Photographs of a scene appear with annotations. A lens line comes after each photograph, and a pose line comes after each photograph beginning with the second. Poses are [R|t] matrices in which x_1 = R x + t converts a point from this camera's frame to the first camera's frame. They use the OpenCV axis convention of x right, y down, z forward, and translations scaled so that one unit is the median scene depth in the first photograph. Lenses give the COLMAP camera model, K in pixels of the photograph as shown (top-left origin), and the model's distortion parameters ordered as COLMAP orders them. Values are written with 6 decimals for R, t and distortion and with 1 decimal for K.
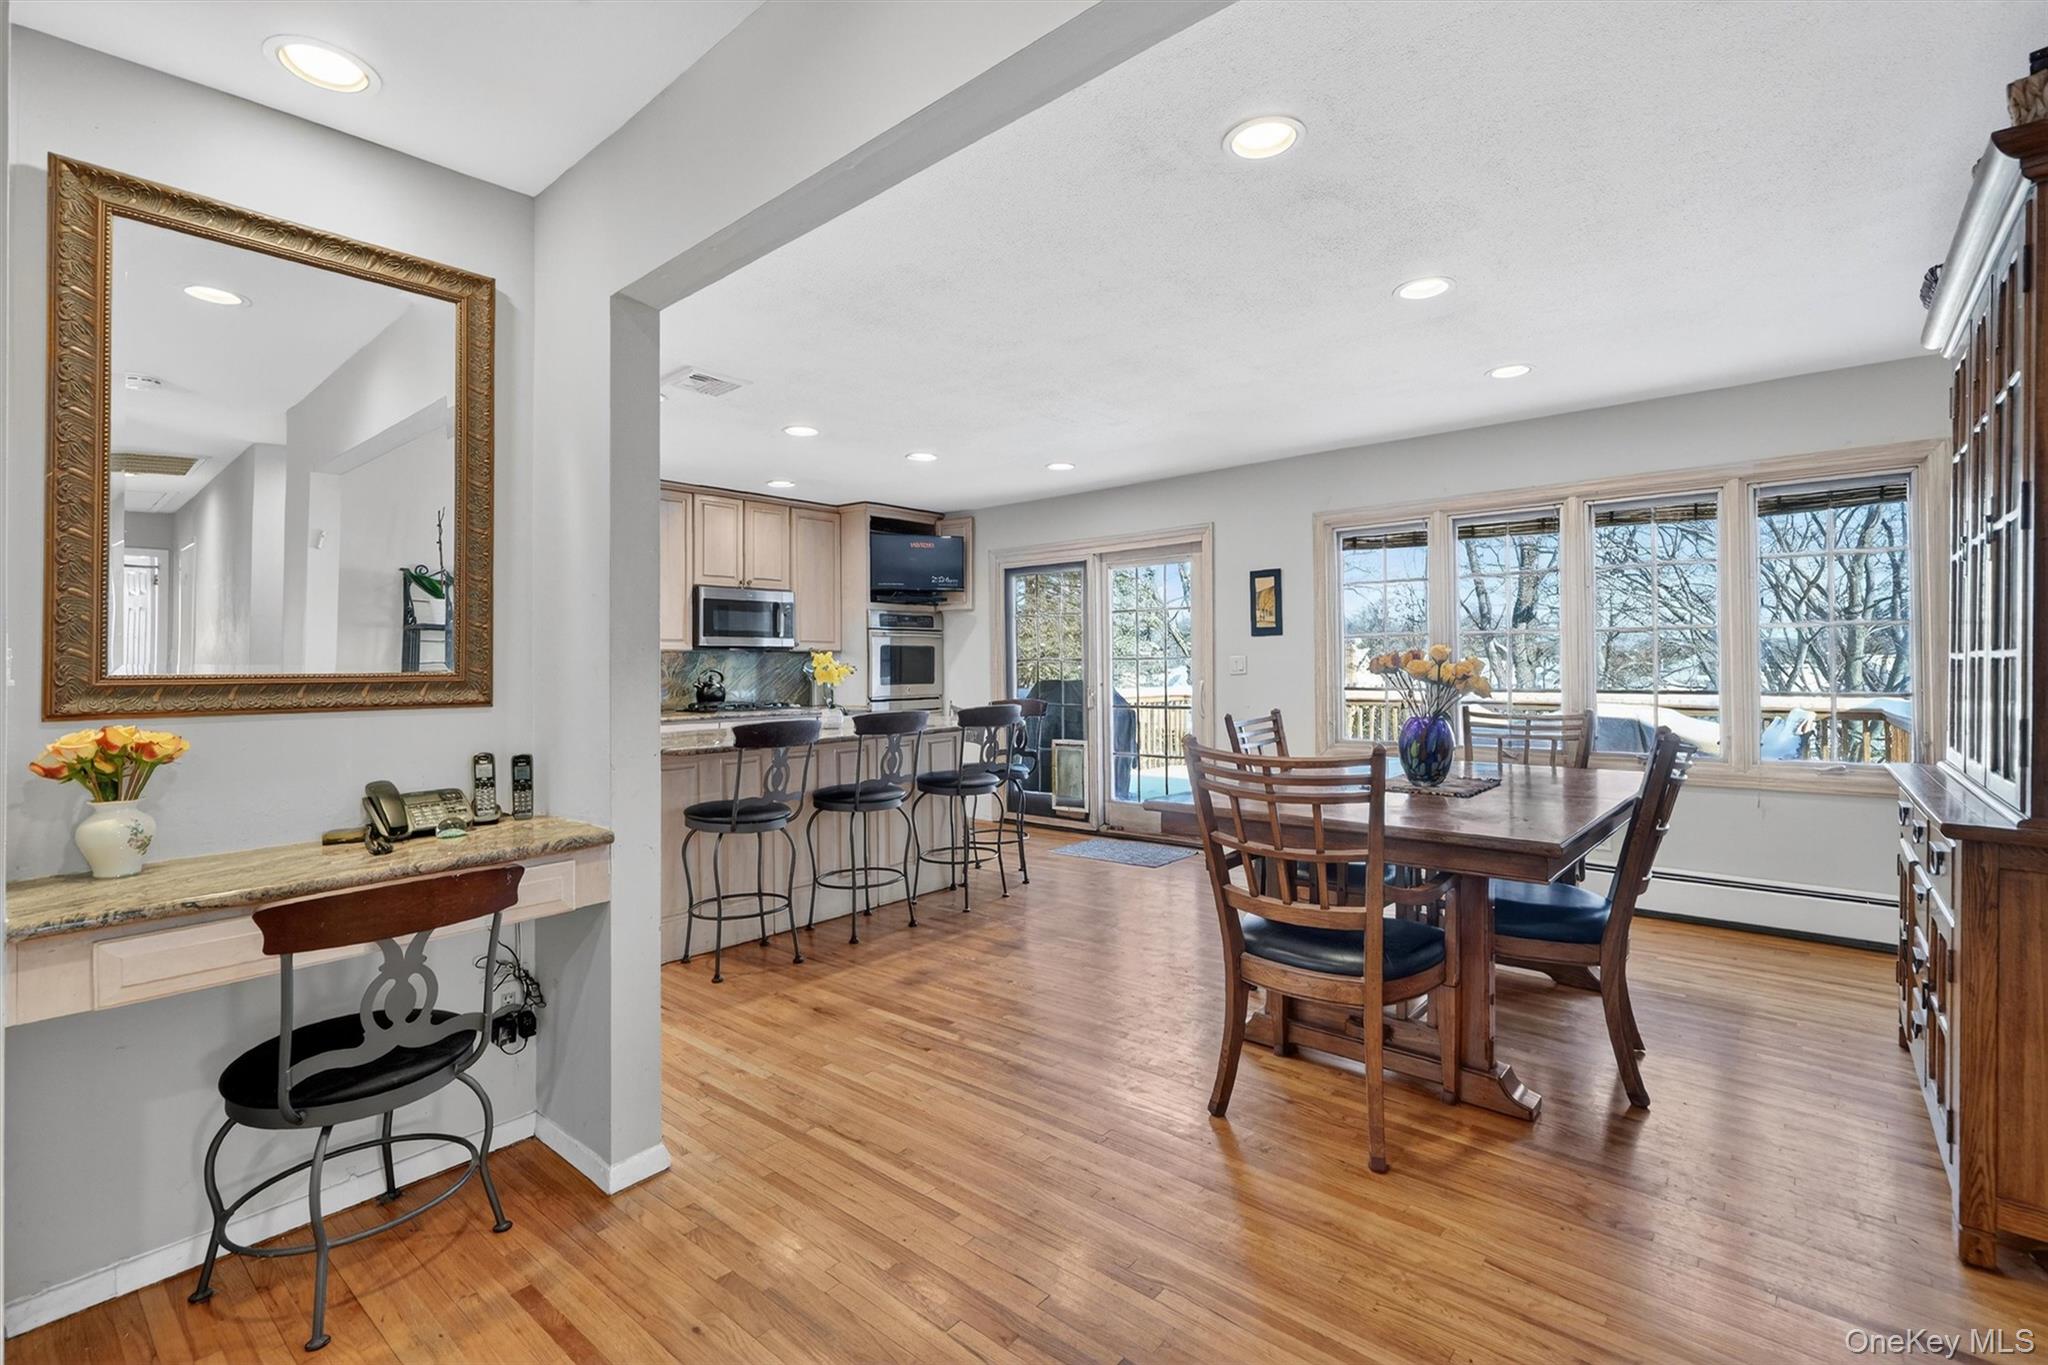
lens RADIAL K [[903.6, 0, 1021.7], [0, 903.6, 655.6], [0, 0, 1]] dist [-0.003468, -0.000503]
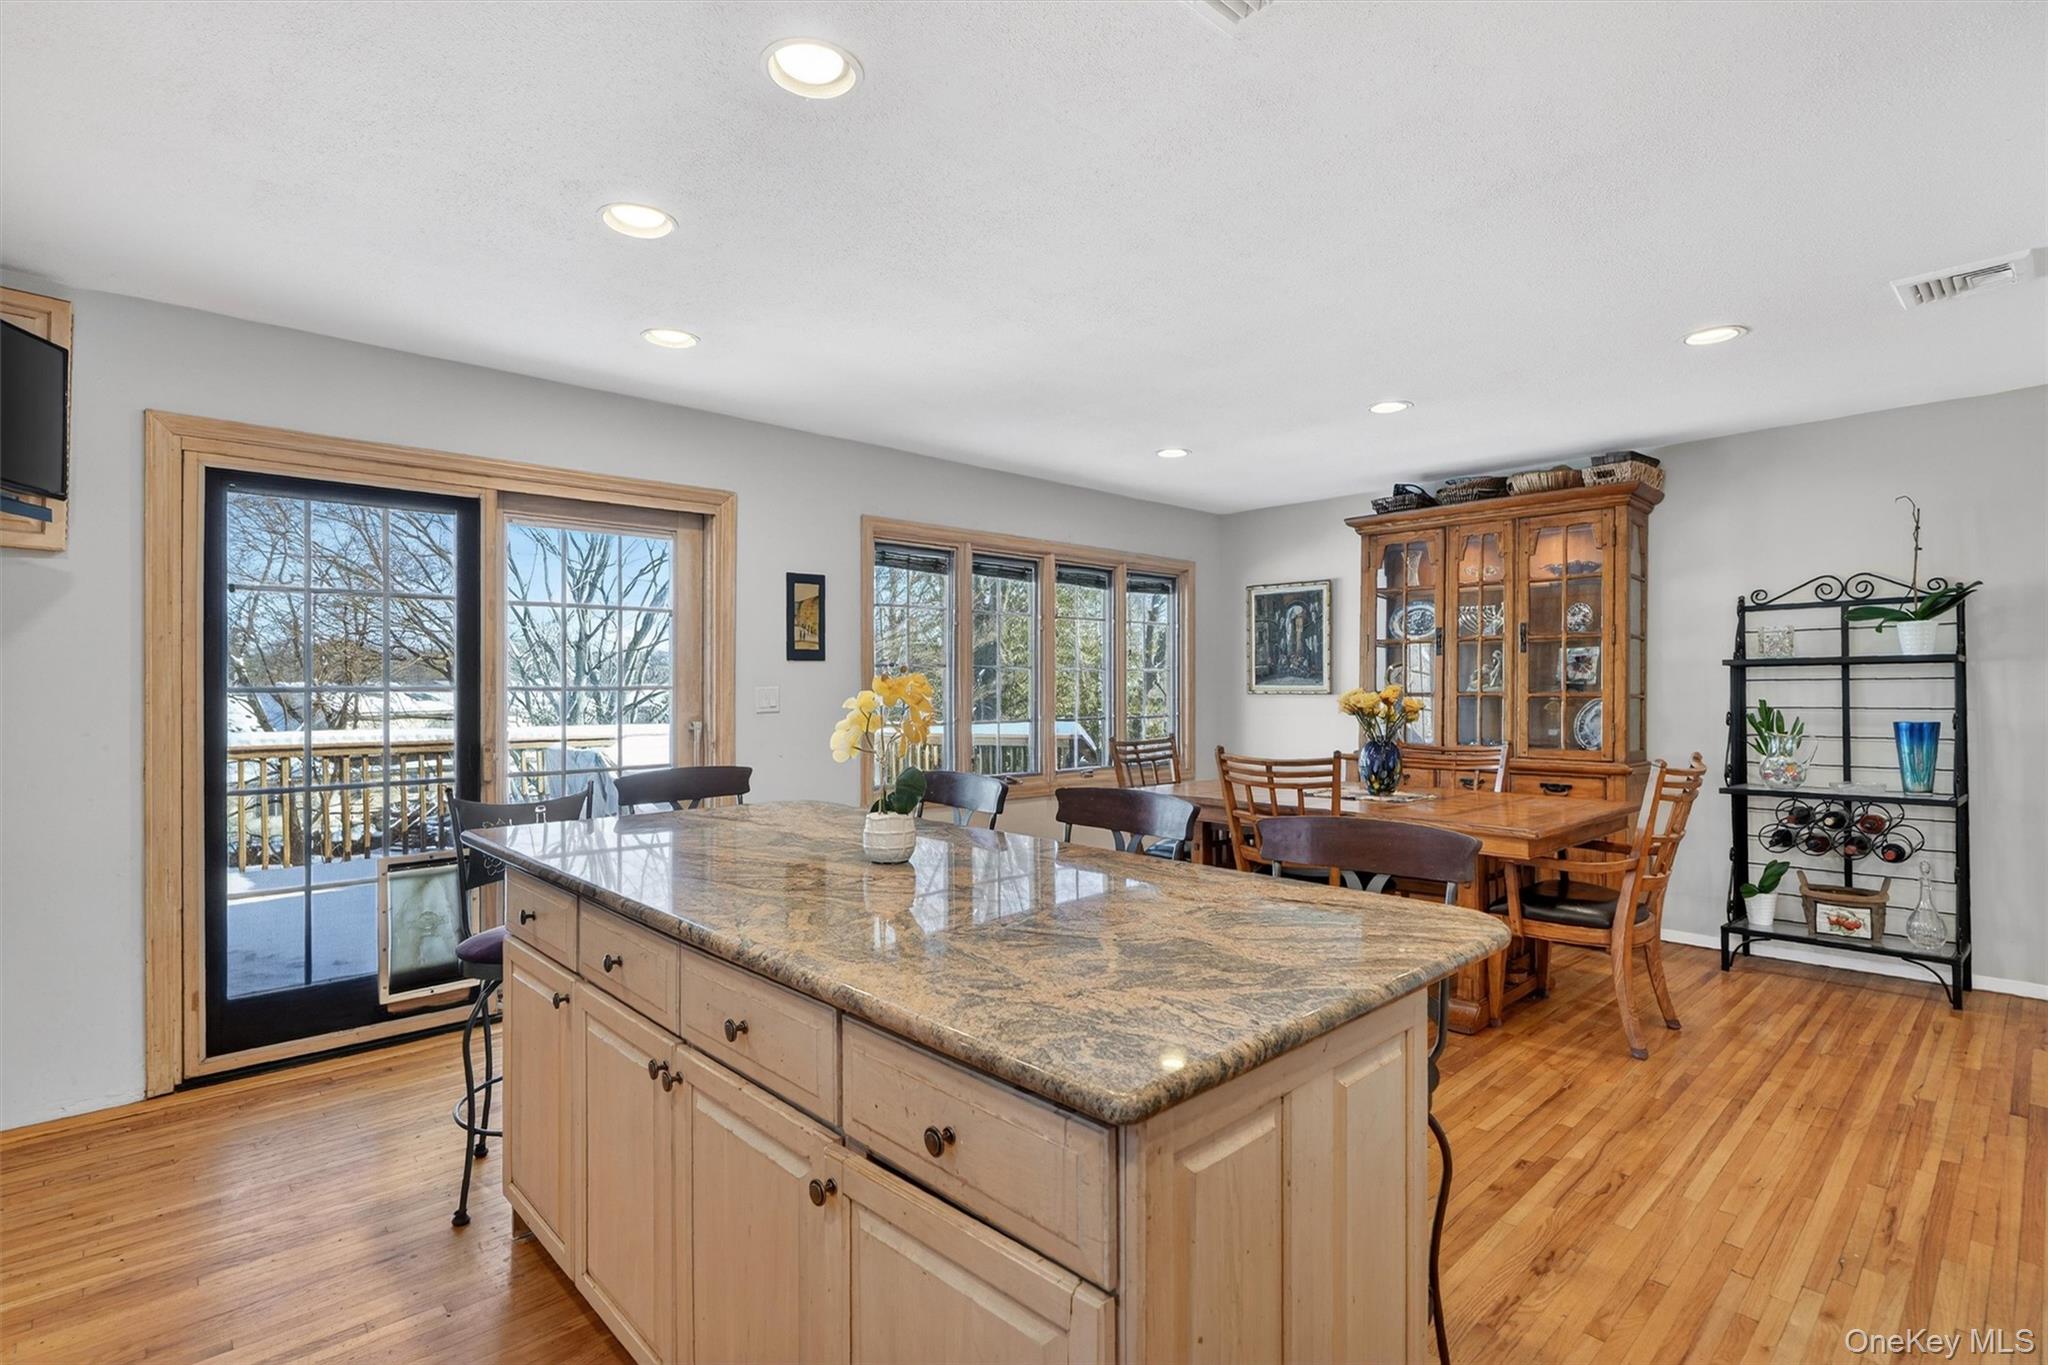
lens RADIAL K [[974.9, 0, 1017.4], [0, 974.9, 684.7], [0, 0, 1]] dist [-0.003868, -0.001520]
pose [[0.106745, 0.011633, 0.994218, -0.521338], [-0.010109, 0.999893, -0.010614, 0.005046], [-0.994235, -0.008917, 0.106851, 0.729866]]
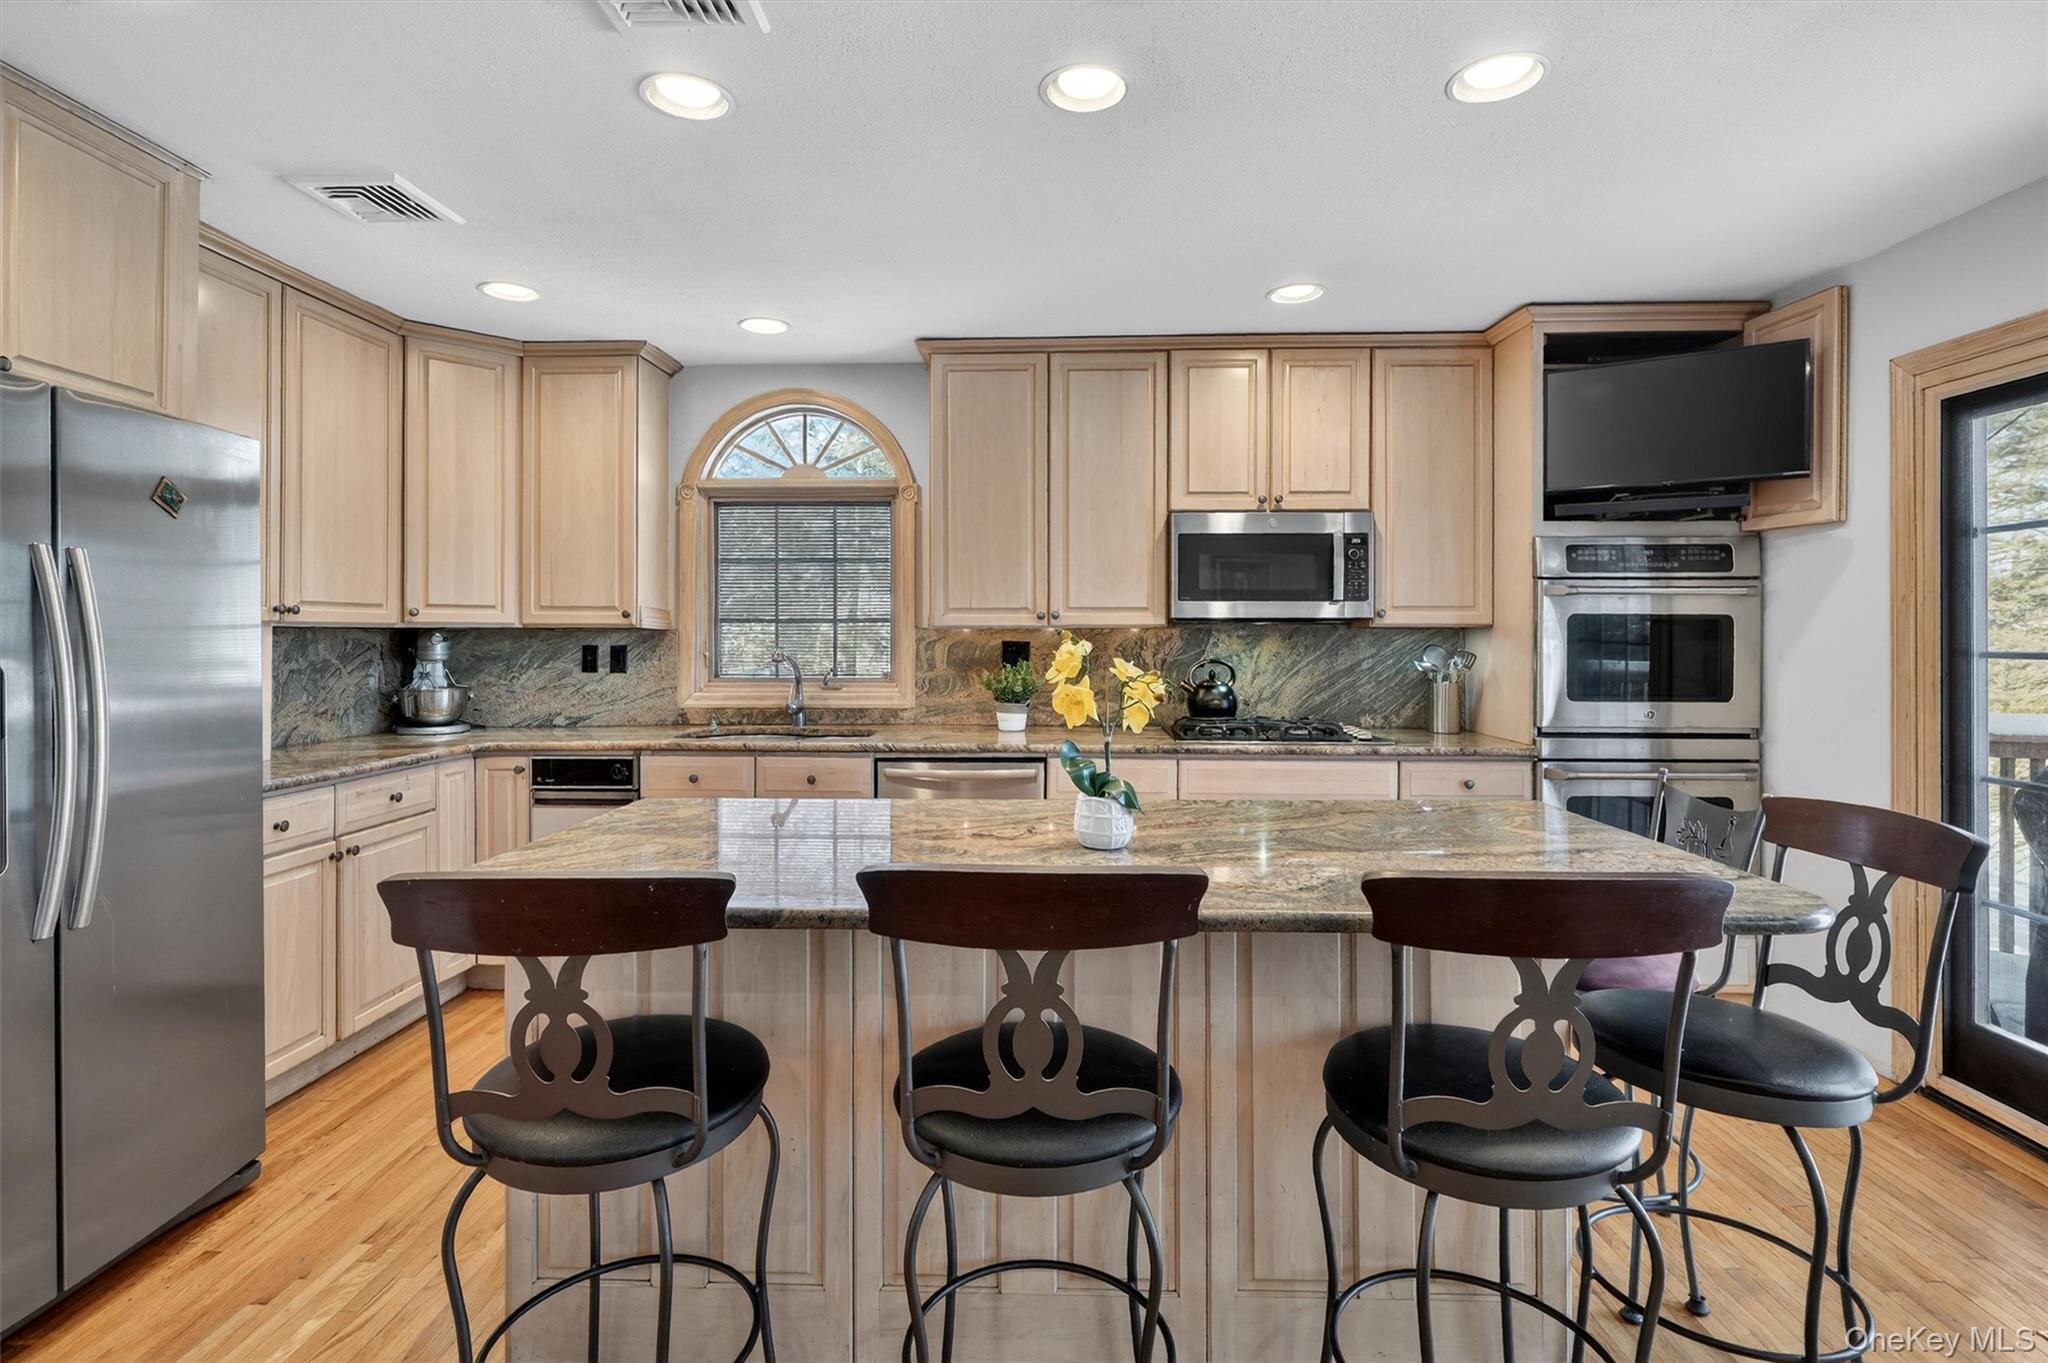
lens RADIAL K [[974.9, 0, 1025.4], [0, 974.9, 630.9], [0, 0, 1]] dist [-0.003868, -0.001520]
pose [[0.628318, 0.008122, -0.777914, 0.066366], [0.001153, 0.999935, 0.011371, -0.010944], [0.777955, -0.008041, 0.628268, 0.590503]]
